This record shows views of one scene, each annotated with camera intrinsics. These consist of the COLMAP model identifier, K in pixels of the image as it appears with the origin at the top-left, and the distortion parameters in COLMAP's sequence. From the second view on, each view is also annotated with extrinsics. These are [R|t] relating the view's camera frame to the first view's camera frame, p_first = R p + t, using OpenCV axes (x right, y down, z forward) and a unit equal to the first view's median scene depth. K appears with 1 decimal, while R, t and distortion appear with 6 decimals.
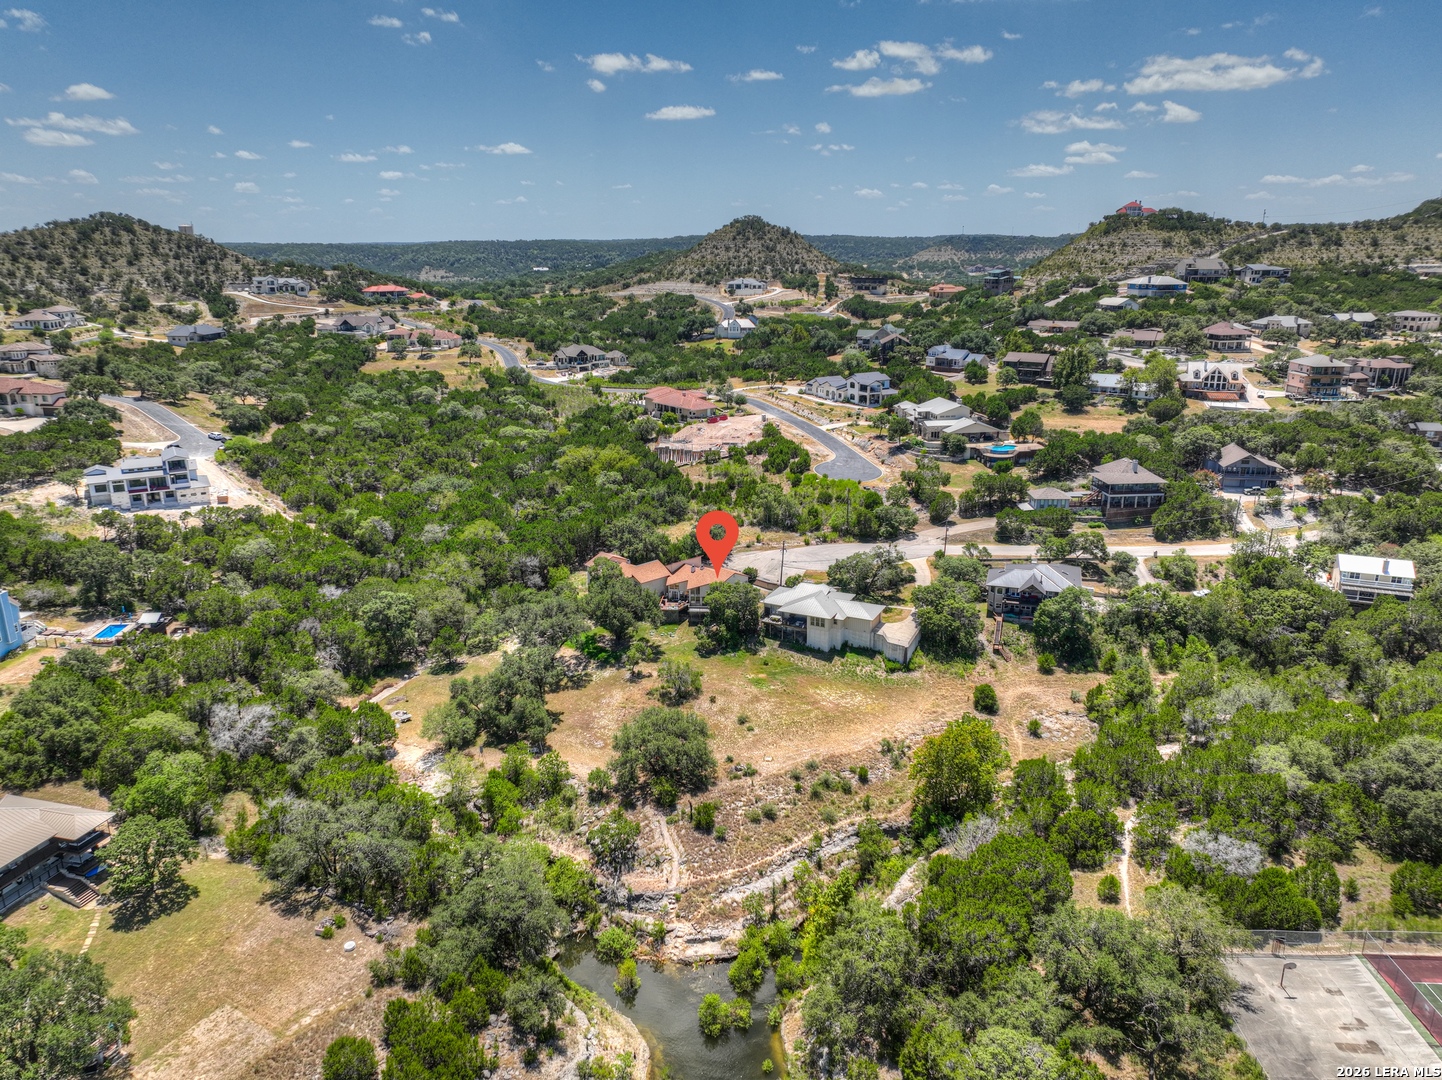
lens RADIAL K [[1011.7, 0, 721.9], [0, 1011.7, 537.4], [0, 0, 1]] dist [-0.003080, 0.018484]
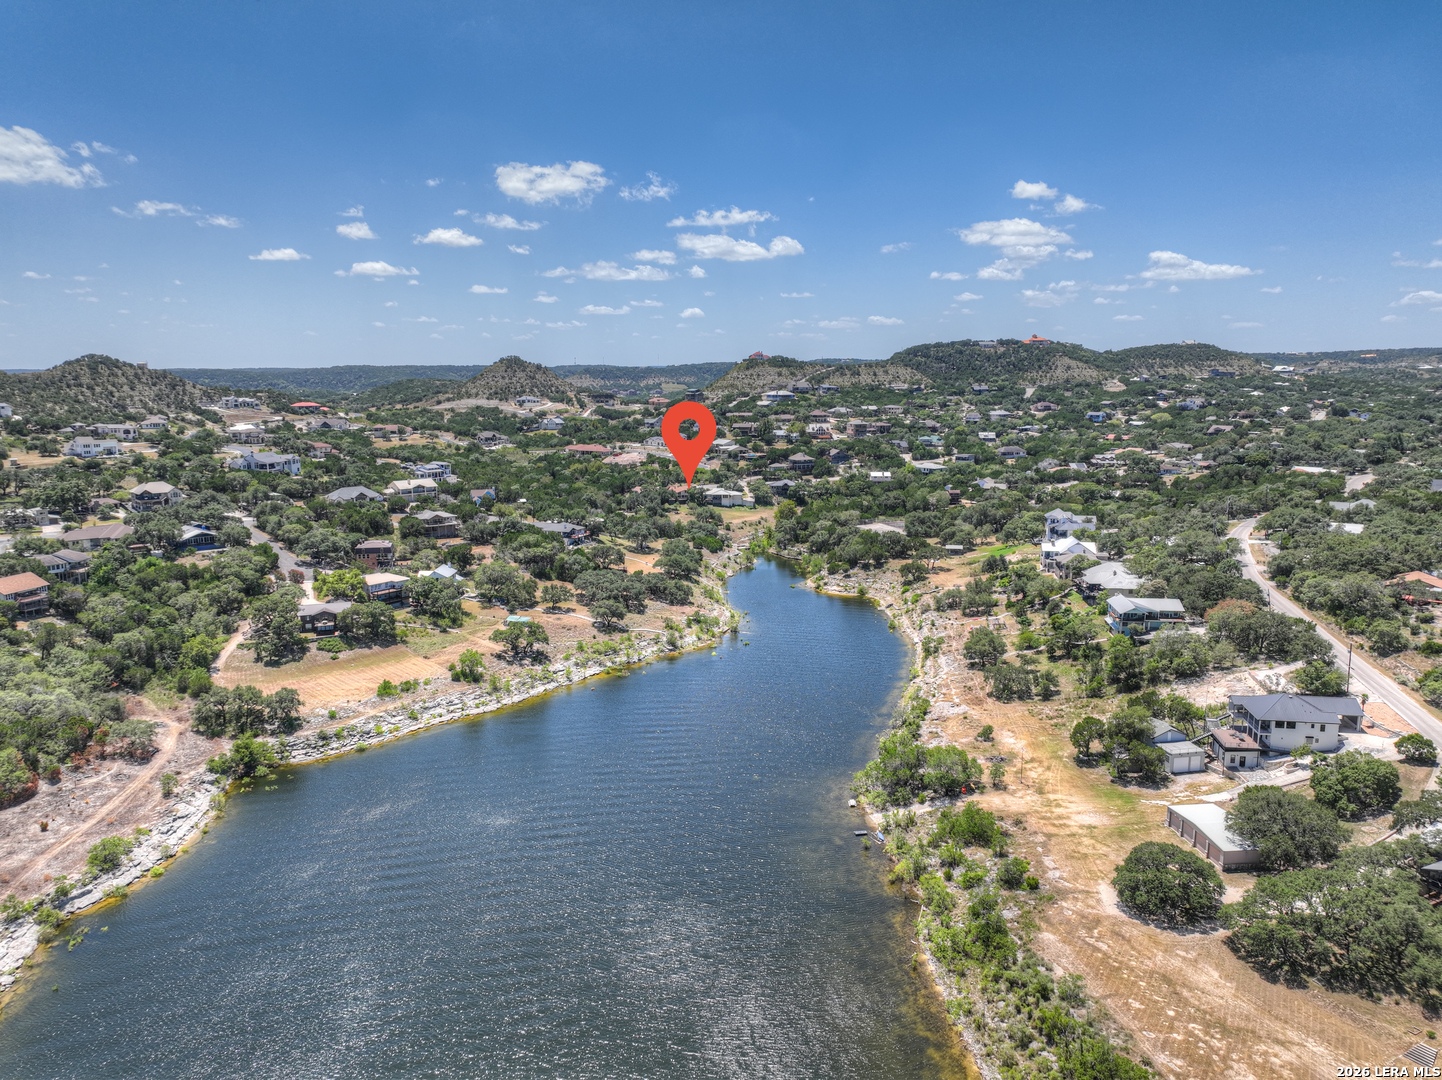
lens RADIAL K [[1011.7, 0, 721.9], [0, 1011.7, 537.4], [0, 0, 1]] dist [-0.003080, 0.018484]
pose [[0.922963, -0.063113, 0.379680, -0.430986], [0.108230, 0.989218, -0.098662, 0.201488], [-0.369359, 0.132154, 0.919842, -0.713531]]
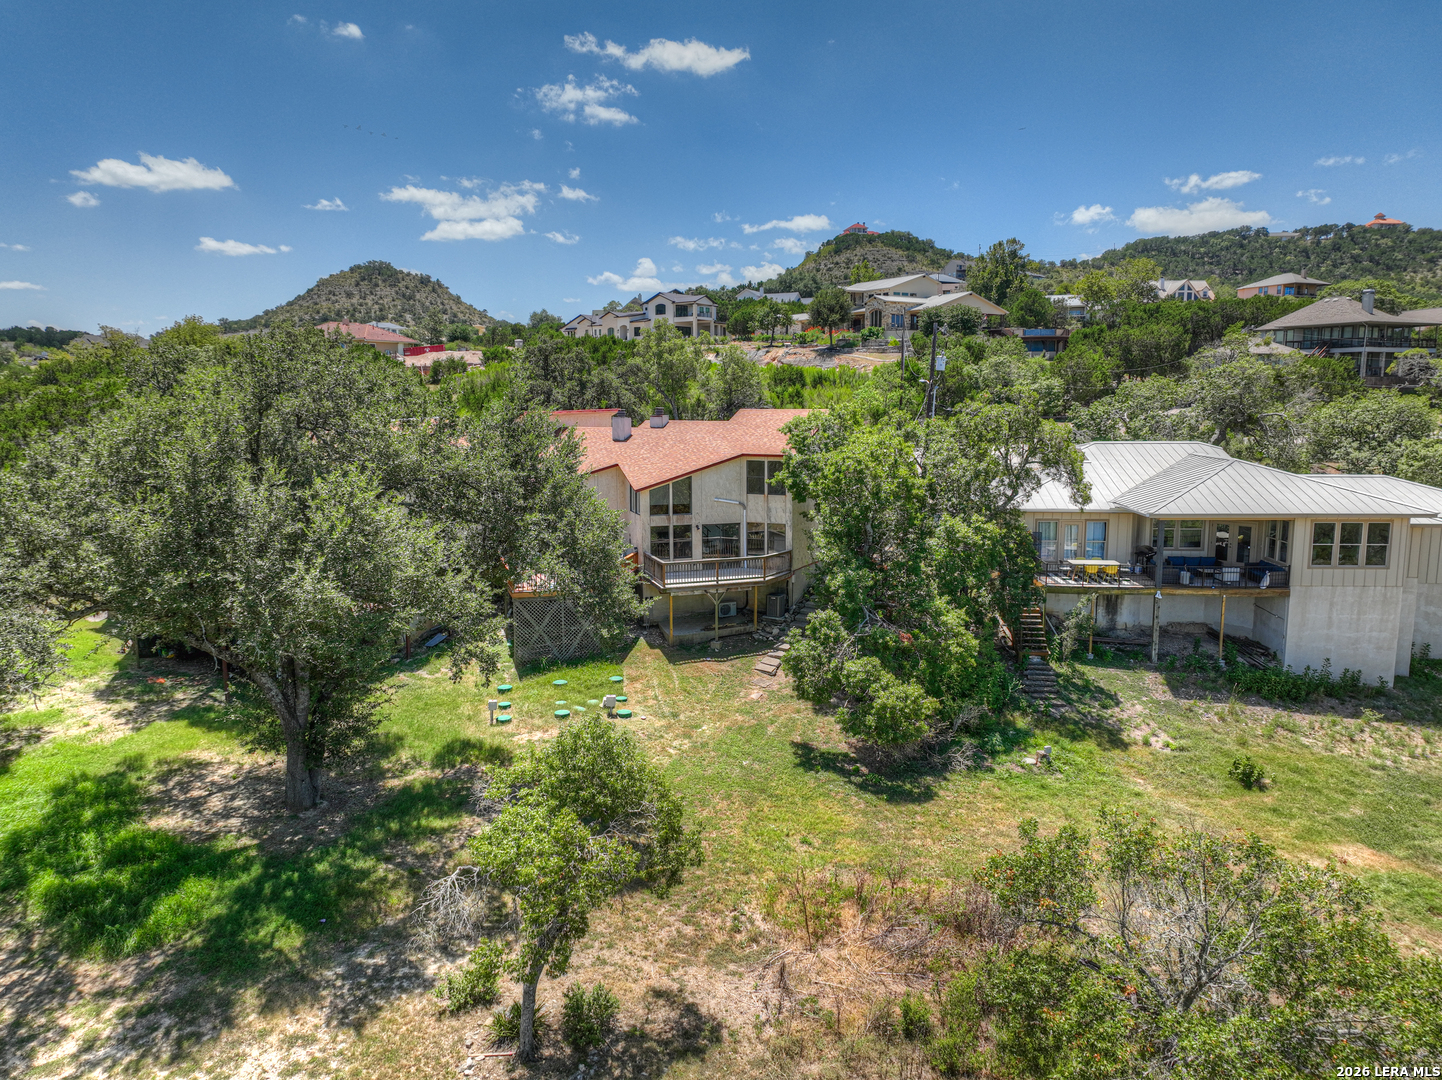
lens RADIAL K [[1012.8, 0, 722.7], [0, 1012.8, 535.7], [0, 0, 1]] dist [-0.003831, 0.021119]
pose [[0.927319, -0.049833, 0.370940, -0.040215], [0.104781, 0.986031, -0.129476, 0.037735], [-0.359306, 0.158932, 0.919587, 0.339565]]
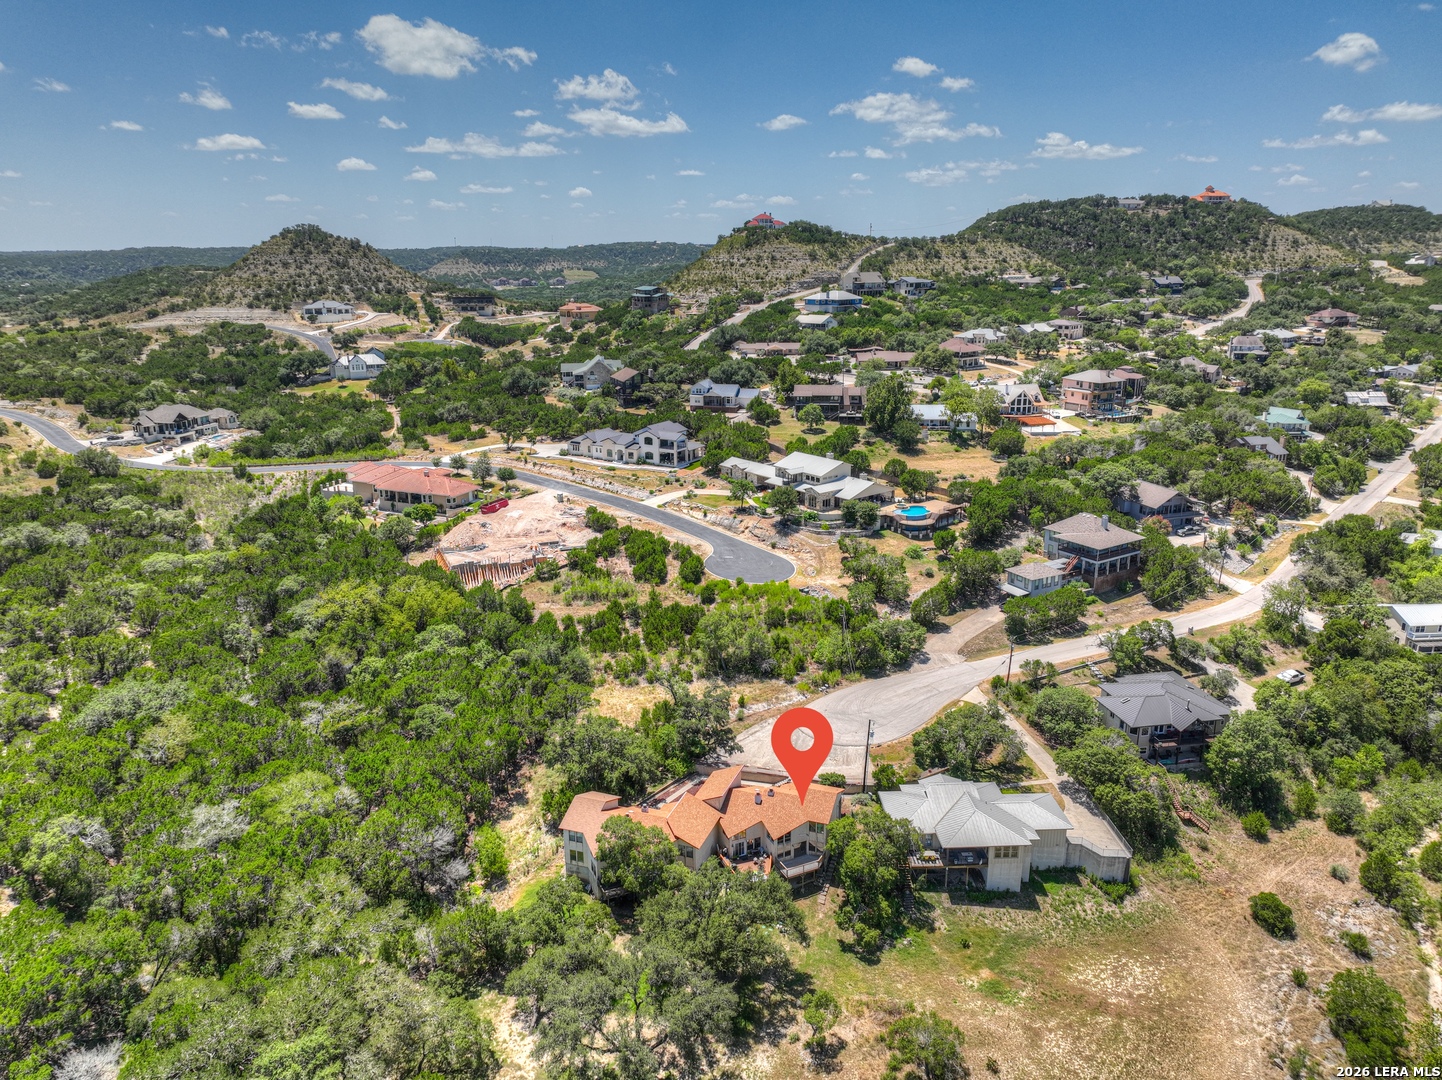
lens RADIAL K [[1011.7, 0, 721.9], [0, 1011.7, 537.4], [0, 0, 1]] dist [-0.003080, 0.018484]
pose [[0.880329, -0.131704, 0.455714, -0.131785], [0.136545, 0.990379, 0.022453, -0.061025], [-0.454287, 0.042460, 0.889843, 0.198977]]
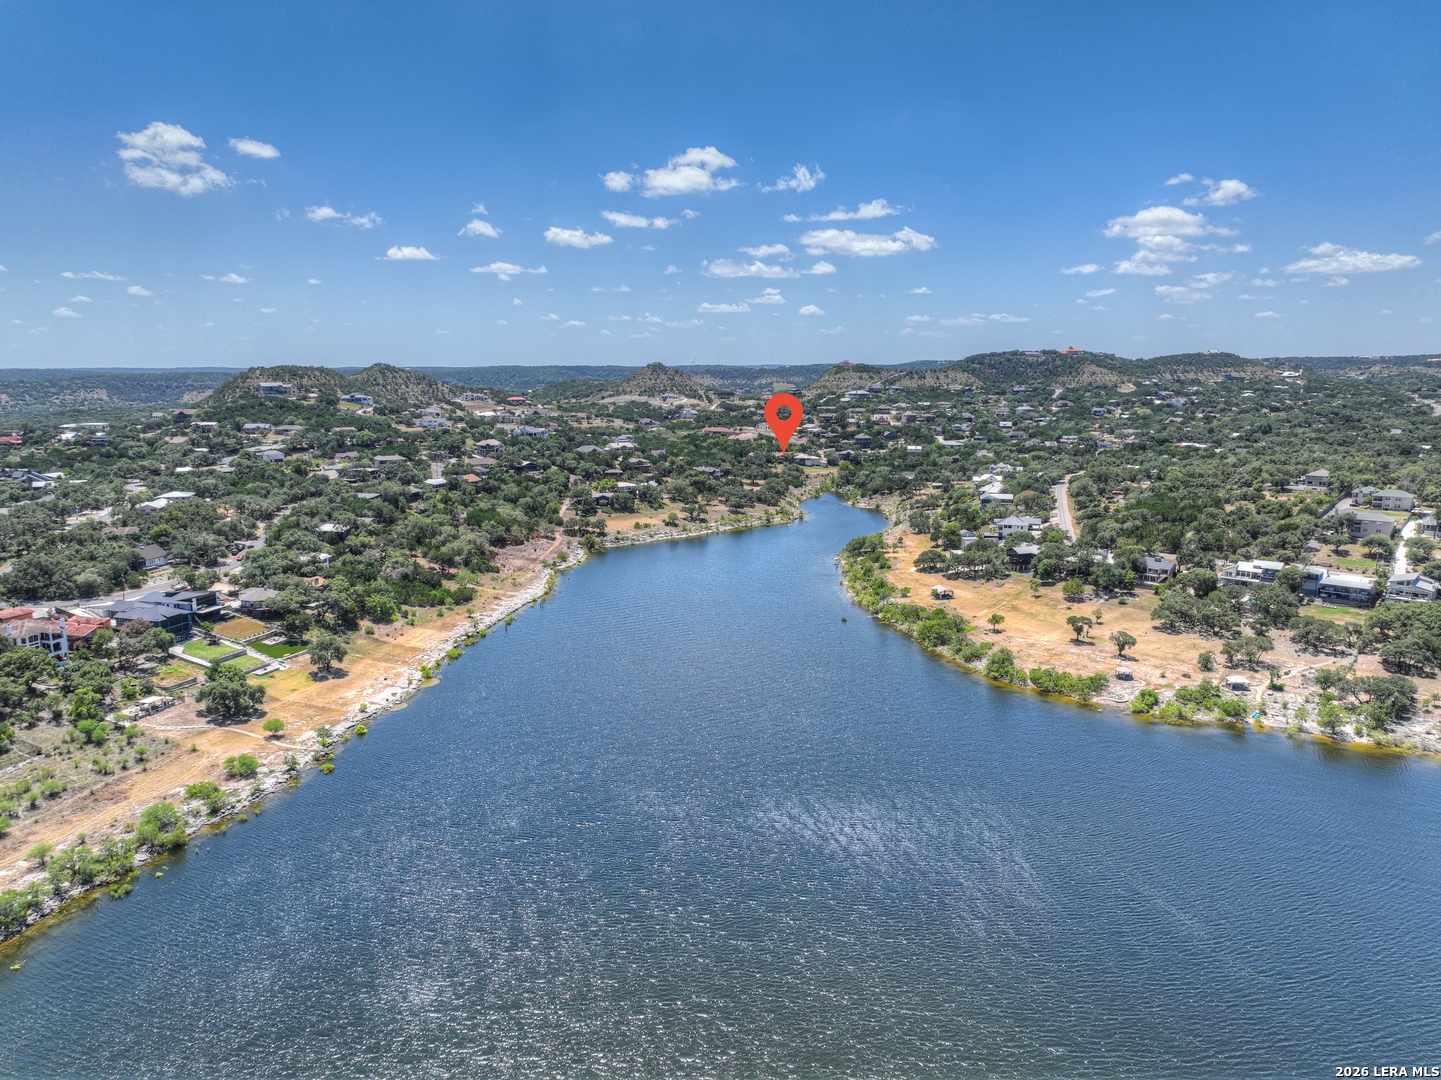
lens RADIAL K [[1019.2, 0, 719.5], [0, 1019.2, 491.2], [0, 0, 1]] dist [0.003427, 0.000059]
pose [[0.960698, -0.031178, 0.275838, -0.644473], [0.075454, 0.985590, -0.151392, 0.366040], [-0.267143, 0.166255, 0.949207, -1.346979]]
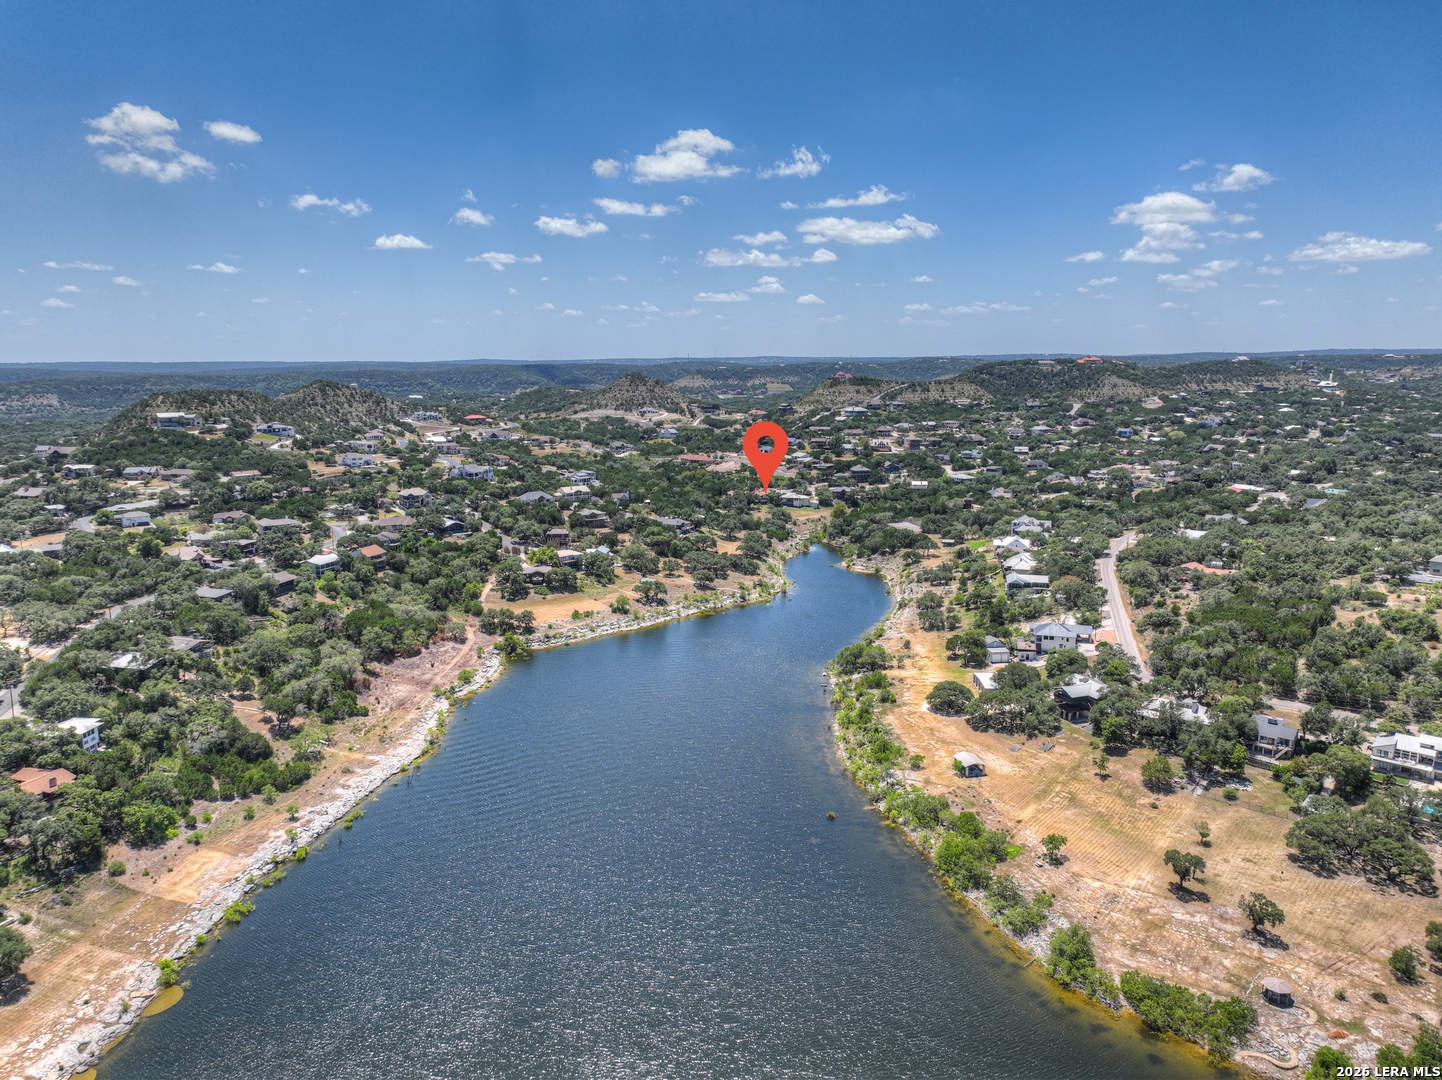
lens RADIAL K [[1011.7, 0, 721.9], [0, 1011.7, 537.4], [0, 0, 1]] dist [-0.003080, 0.018484]
pose [[0.959561, -0.048917, 0.277220, -0.530384], [0.078290, 0.992308, -0.095893, 0.240359], [-0.270396, 0.113719, 0.956009, -1.116576]]
